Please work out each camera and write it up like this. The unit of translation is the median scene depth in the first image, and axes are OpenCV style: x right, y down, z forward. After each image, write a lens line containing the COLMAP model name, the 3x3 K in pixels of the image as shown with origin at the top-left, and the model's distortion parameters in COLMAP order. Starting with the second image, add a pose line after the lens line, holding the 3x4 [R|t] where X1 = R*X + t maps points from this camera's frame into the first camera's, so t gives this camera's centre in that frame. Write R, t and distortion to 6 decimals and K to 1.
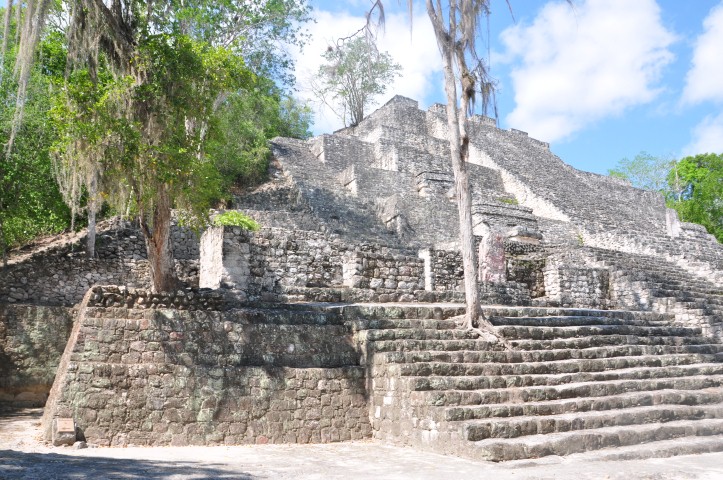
lens RADIAL K [[558.5, 0, 378.4], [0, 558.5, 236.8], [0, 0, 1]] dist [-0.121824, 0.079313]
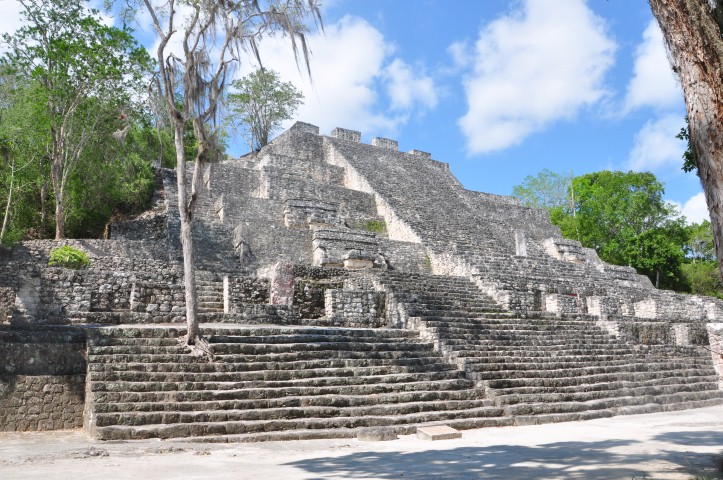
lens RADIAL K [[558.5, 0, 365.5], [0, 558.5, 234.6], [0, 0, 1]] dist [-0.121824, 0.079313]
pose [[0.999711, -0.010812, 0.021488, 0.445341], [0.011207, 0.999769, -0.018344, -0.051433], [-0.021285, 0.018579, 0.999601, -0.231842]]
